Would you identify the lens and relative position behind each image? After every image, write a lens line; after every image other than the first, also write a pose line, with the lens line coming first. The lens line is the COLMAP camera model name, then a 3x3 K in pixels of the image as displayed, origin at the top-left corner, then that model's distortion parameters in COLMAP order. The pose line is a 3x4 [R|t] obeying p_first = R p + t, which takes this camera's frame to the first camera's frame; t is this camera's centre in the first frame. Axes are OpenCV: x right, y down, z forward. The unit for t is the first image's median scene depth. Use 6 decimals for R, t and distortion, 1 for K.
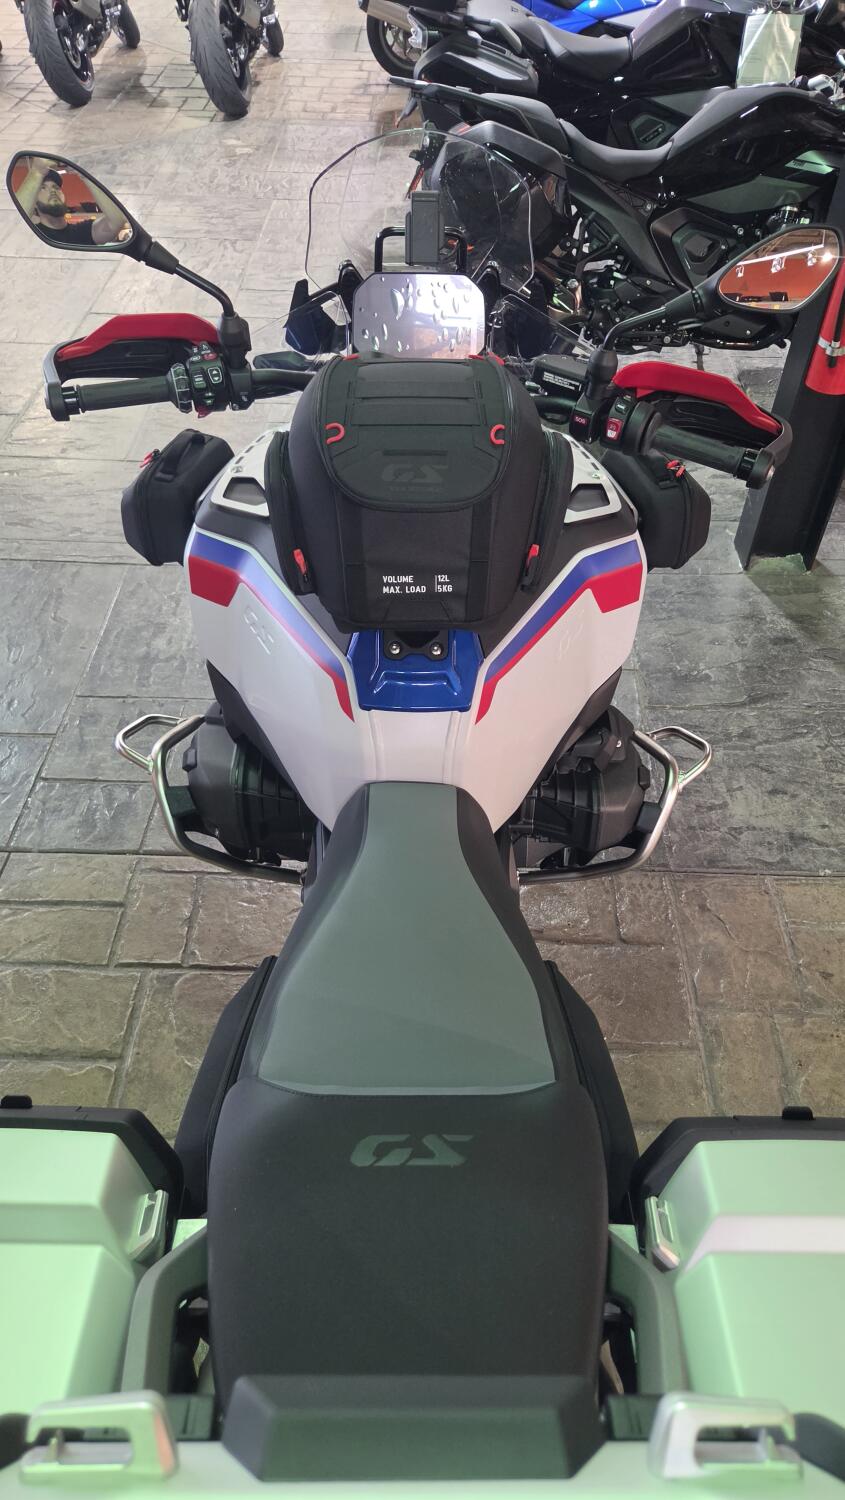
lens RADIAL K [[1025.9, 0, 420.8], [0, 1025.9, 734.4], [0, 0, 1]] dist [0.045522, -0.030660]
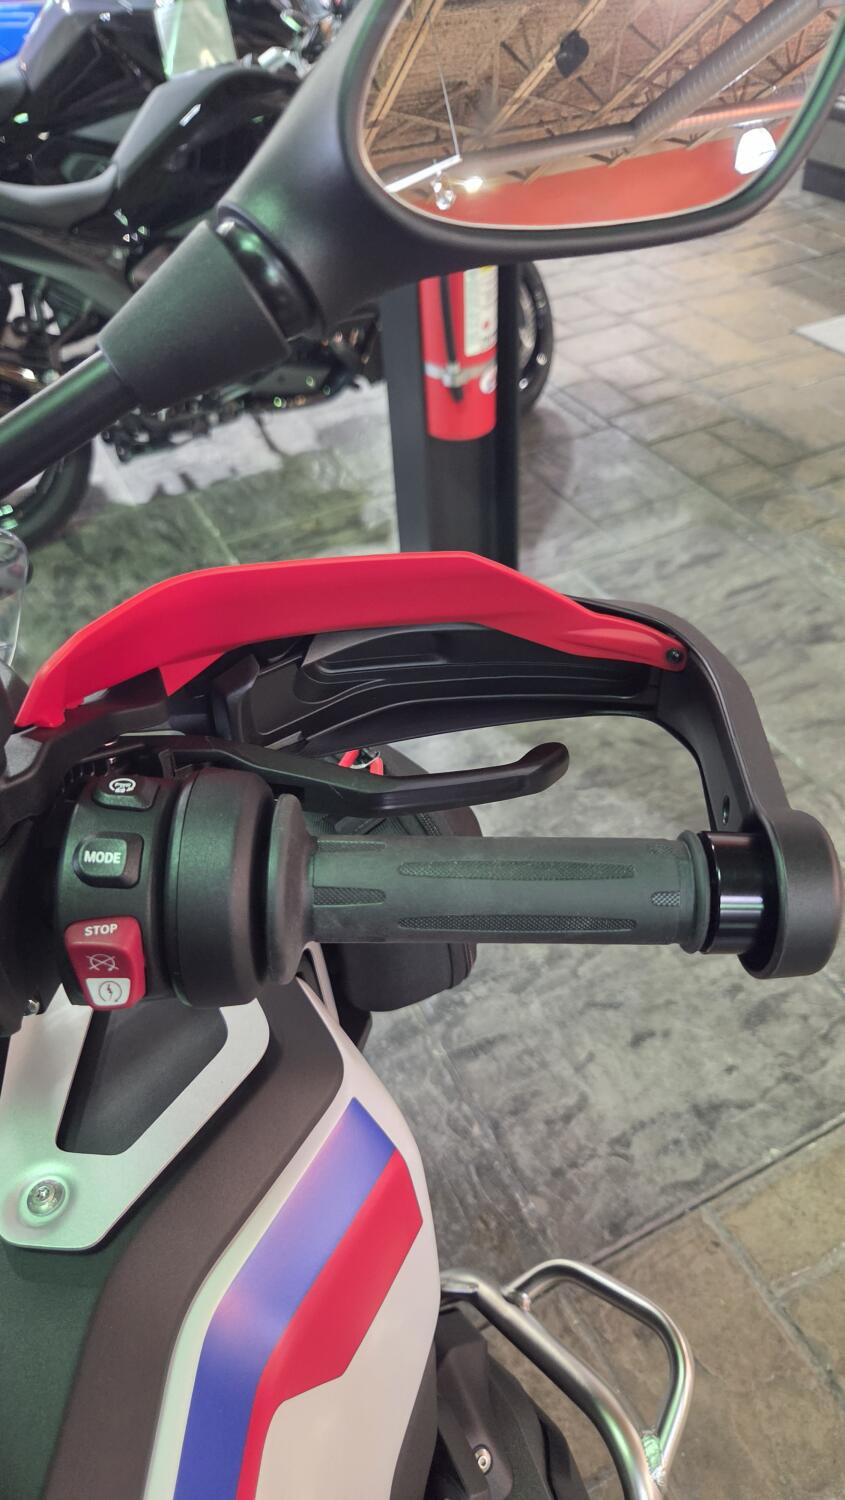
lens RADIAL K [[1025.9, 0, 428.4], [0, 1025.9, 735.6], [0, 0, 1]] dist [0.045522, -0.030660]
pose [[0.884665, -0.354243, 0.303118, 0.109124], [0.372706, 0.927944, -0.003306, -0.173809], [-0.280105, 0.115898, 0.952947, 0.434238]]
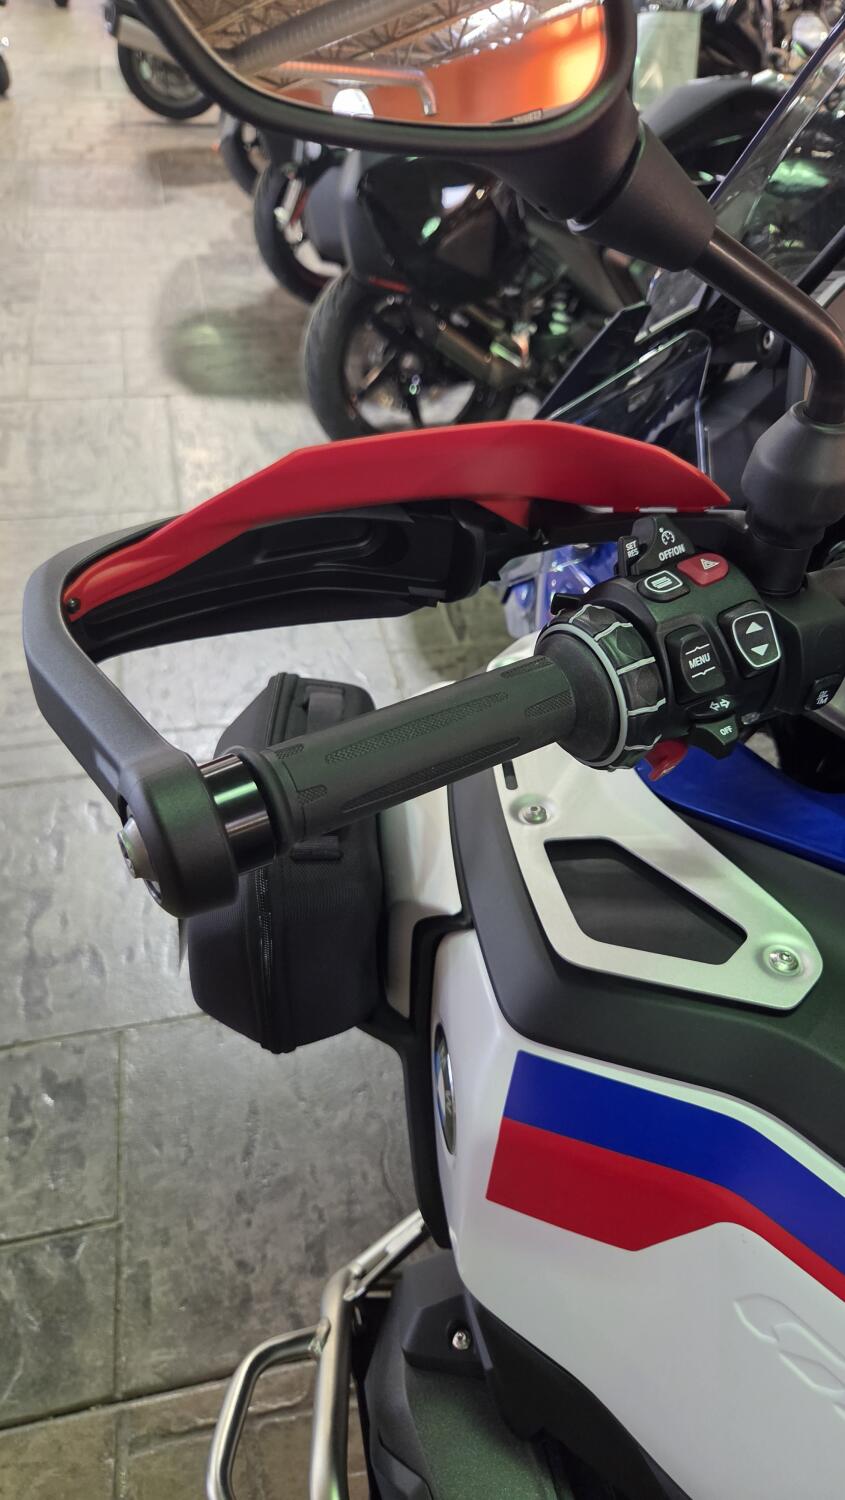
lens RADIAL K [[1025.9, 0, 422.6], [0, 1025.9, 734.3], [0, 0, 1]] dist [0.045522, -0.030660]
pose [[0.966796, -0.134161, 0.217501, -0.188754], [0.145111, 0.988792, -0.035106, -0.179209], [-0.210353, 0.065502, 0.975429, 0.416583]]
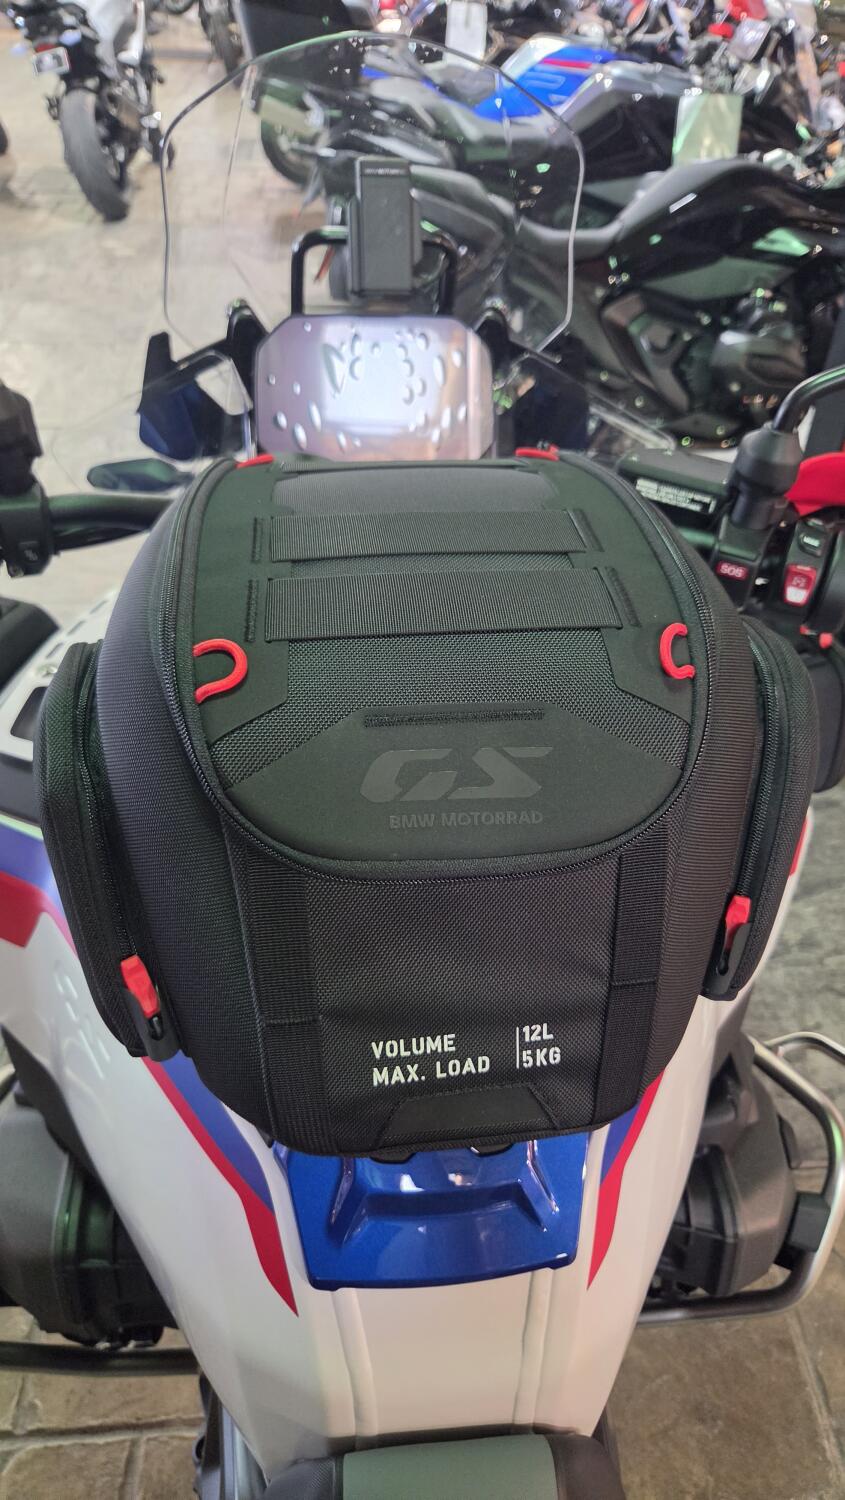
lens RADIAL K [[1025.9, 0, 439.9], [0, 1025.9, 734.6], [0, 0, 1]] dist [0.045522, -0.030660]
pose [[0.993853, -0.048397, 0.099564, -0.020272], [0.057955, 0.993745, -0.095460, -0.104880], [-0.094322, 0.100643, 0.990441, 0.295495]]
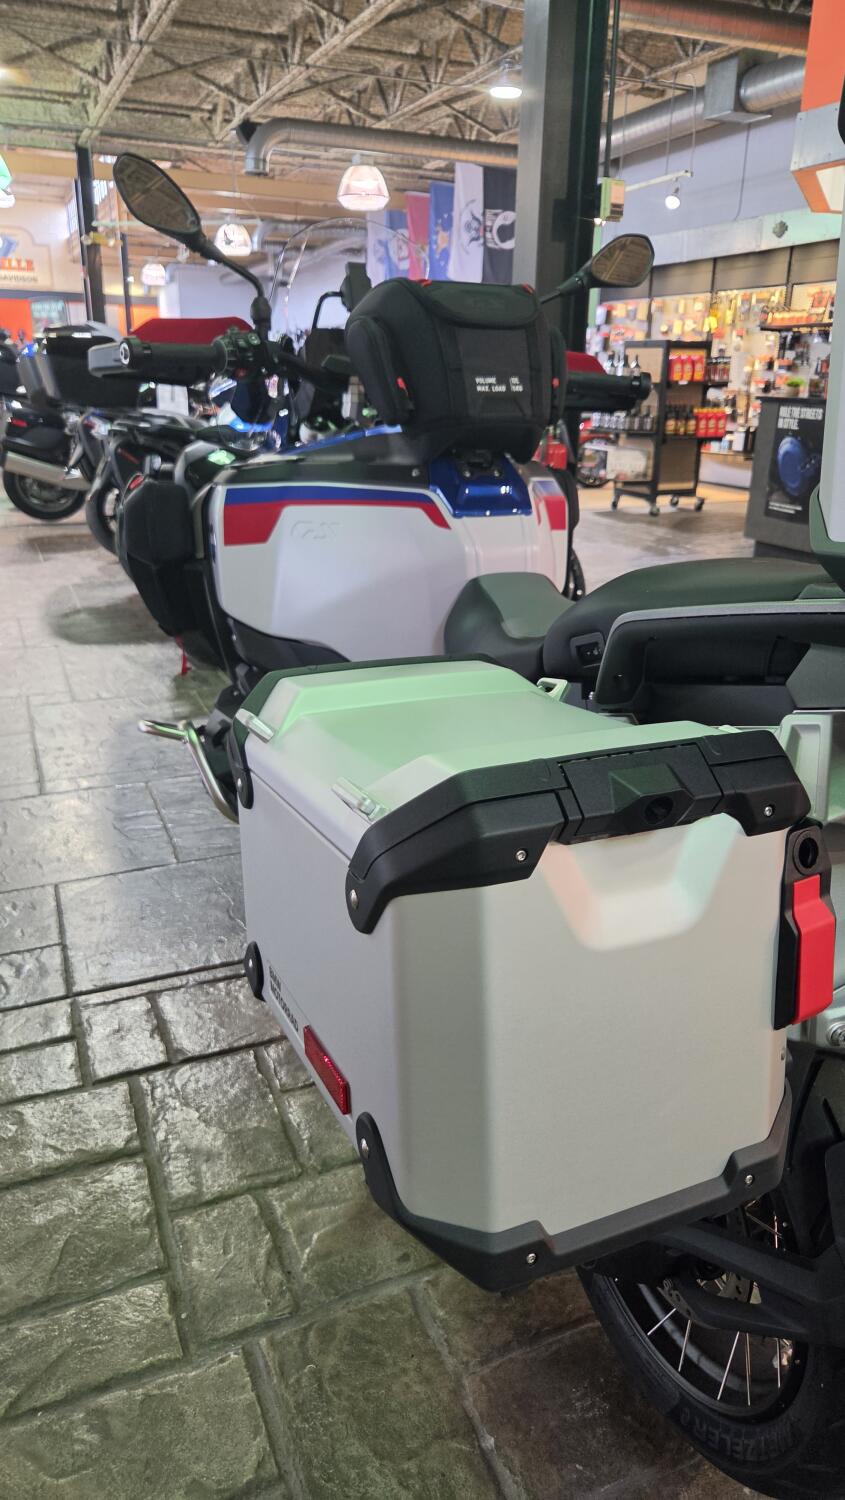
lens RADIAL K [[1025.9, 0, 433.1], [0, 1025.9, 741.1], [0, 0, 1]] dist [0.045522, -0.030660]
pose [[0.906251, -0.138031, 0.399571, -0.318744], [0.293195, 0.886144, -0.358867, 0.337290], [-0.304542, 0.442375, 0.843539, 0.047143]]
